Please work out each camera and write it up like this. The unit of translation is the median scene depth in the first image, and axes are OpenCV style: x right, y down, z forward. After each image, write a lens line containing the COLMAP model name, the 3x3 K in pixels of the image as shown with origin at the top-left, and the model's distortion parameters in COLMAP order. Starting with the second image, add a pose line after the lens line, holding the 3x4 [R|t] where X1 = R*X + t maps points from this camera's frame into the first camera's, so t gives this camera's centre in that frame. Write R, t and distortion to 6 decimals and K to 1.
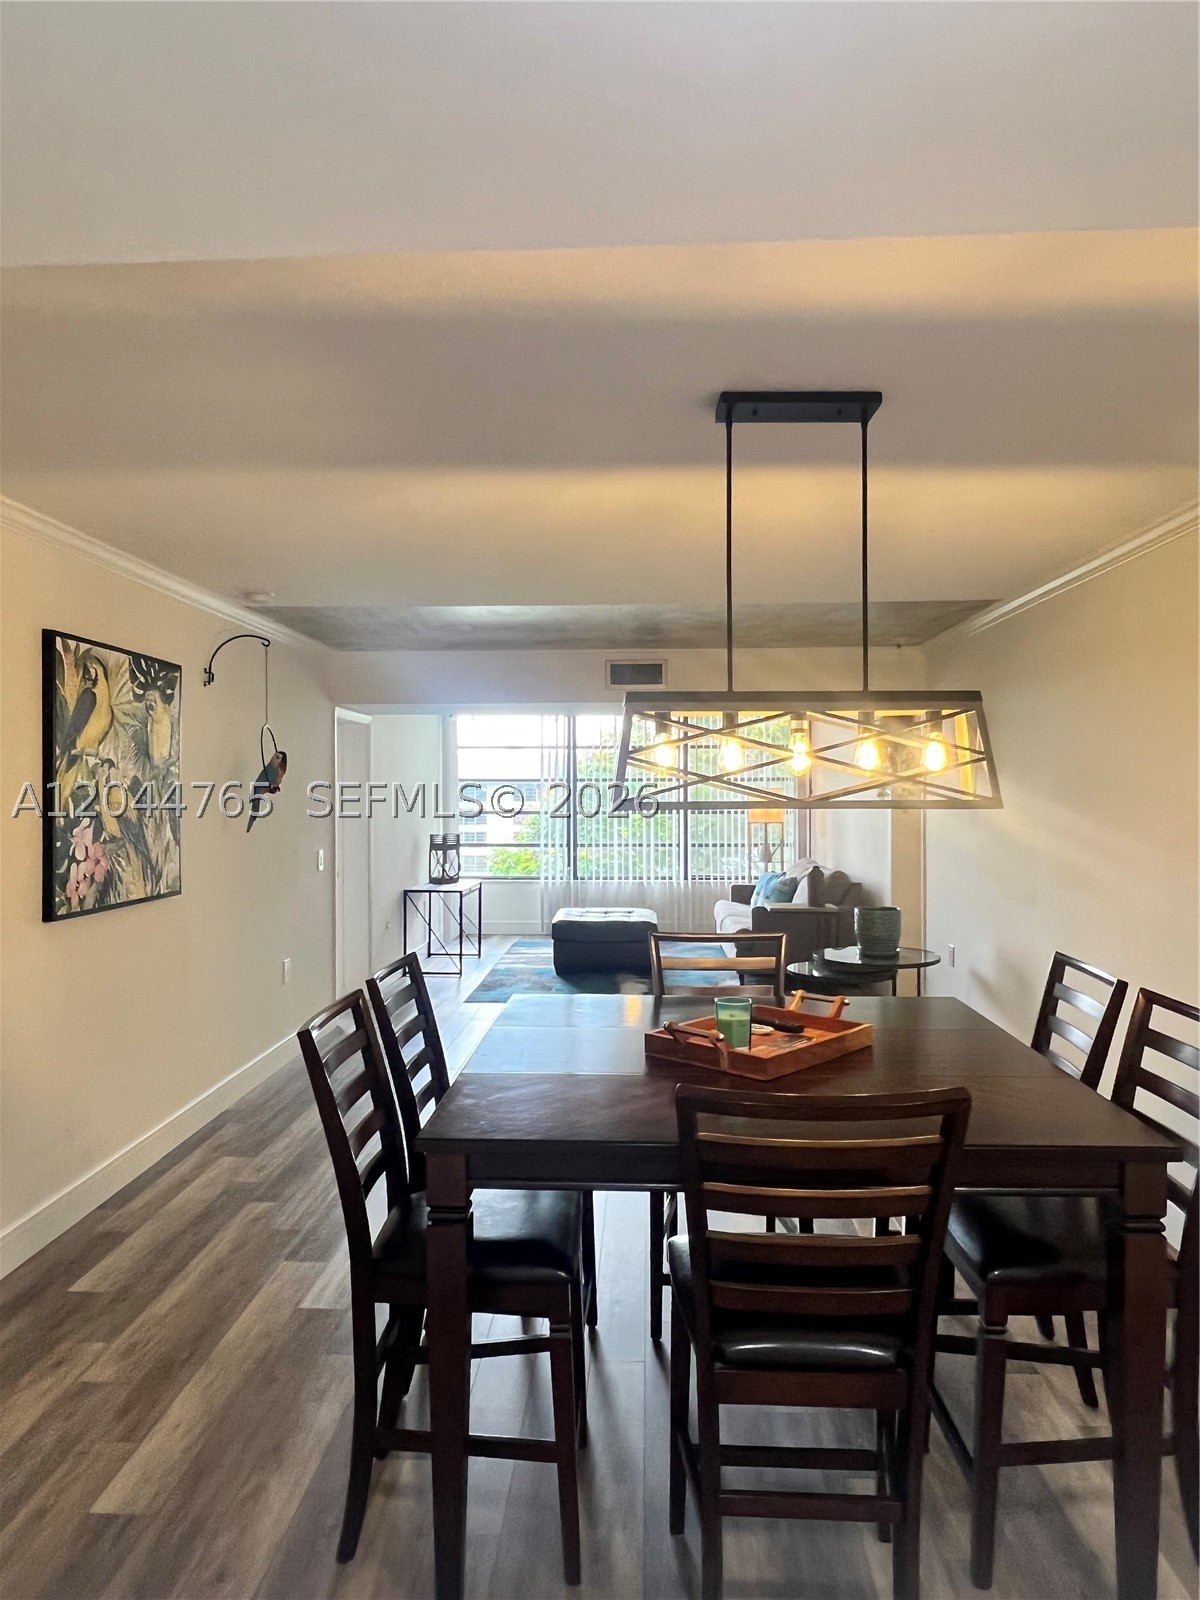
lens RADIAL K [[1048.0, 0, 594.8], [0, 1048.0, 801.6], [0, 0, 1]] dist [-0.003796, 0.002656]
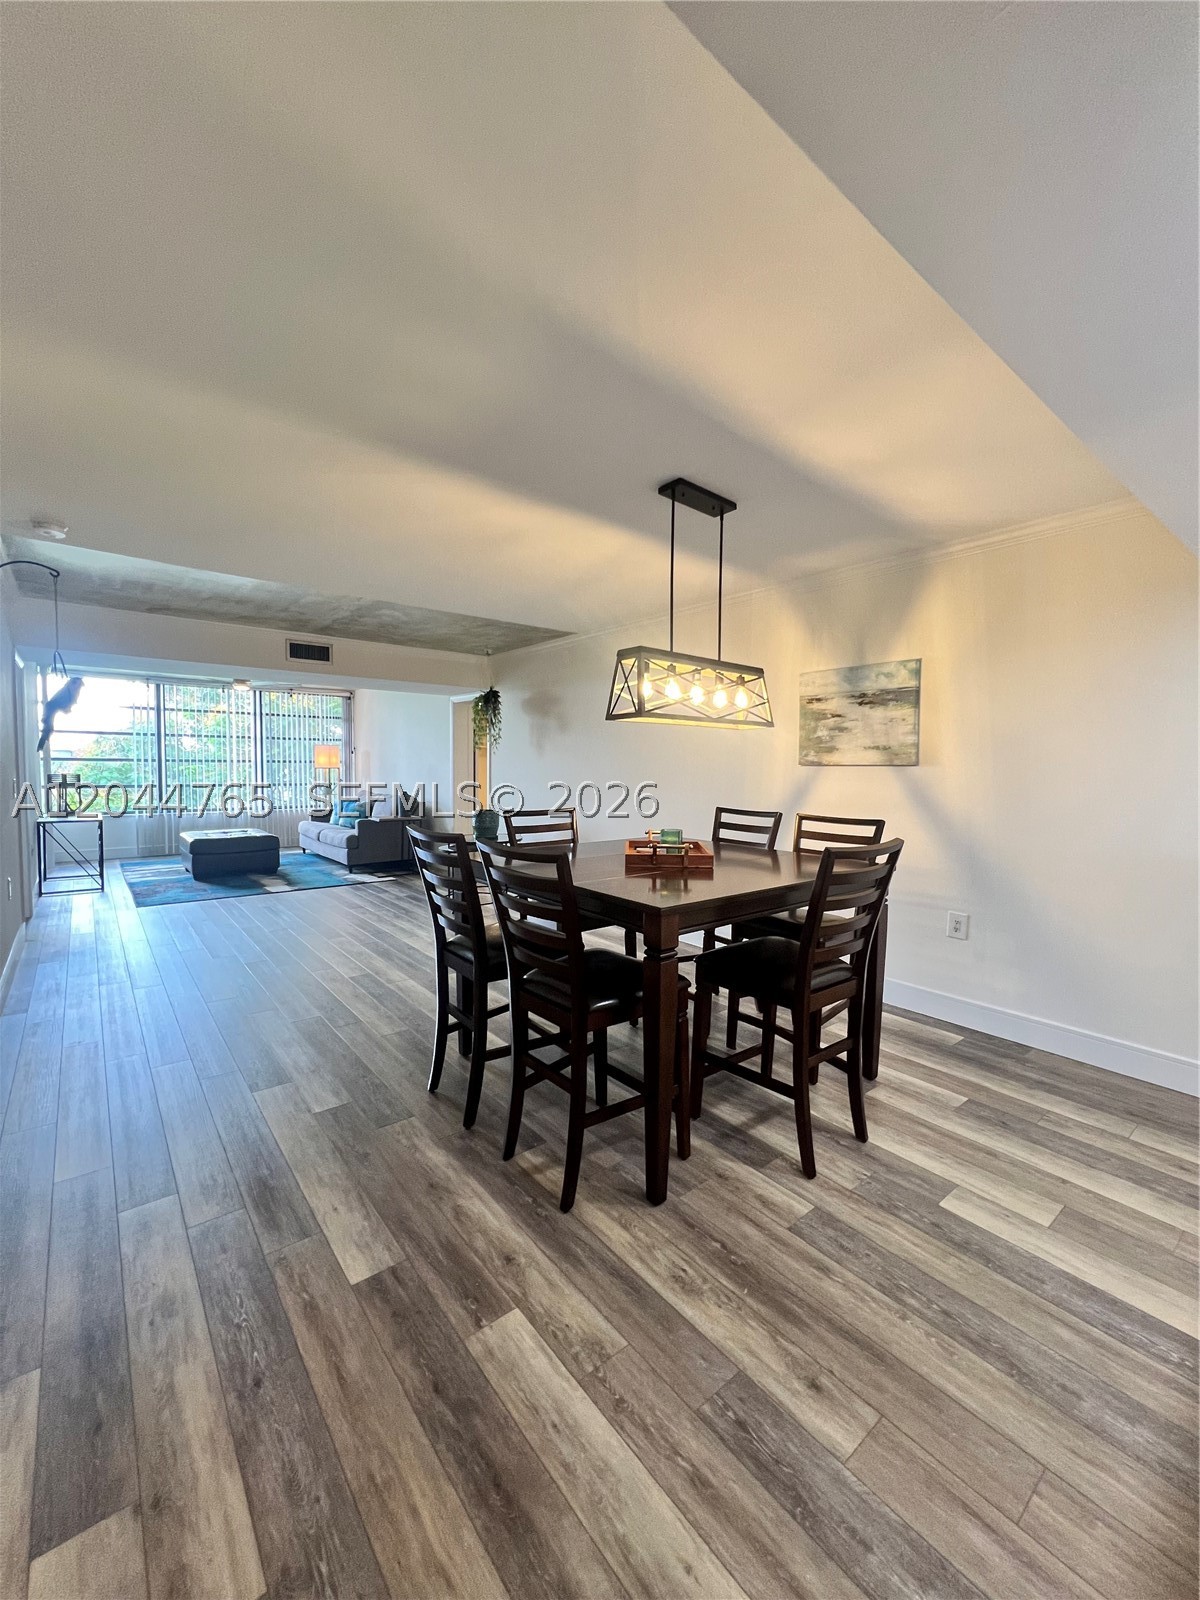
lens RADIAL K [[644.2, 0, 603.8], [0, 644.2, 789.6], [0, 0, 1]] dist [-0.000212, 0.000716]
pose [[0.743439, -0.016701, 0.668596, -0.410499], [-0.004794, 0.999529, 0.030297, 0.054845], [-0.668787, -0.025729, 0.743009, 0.157890]]
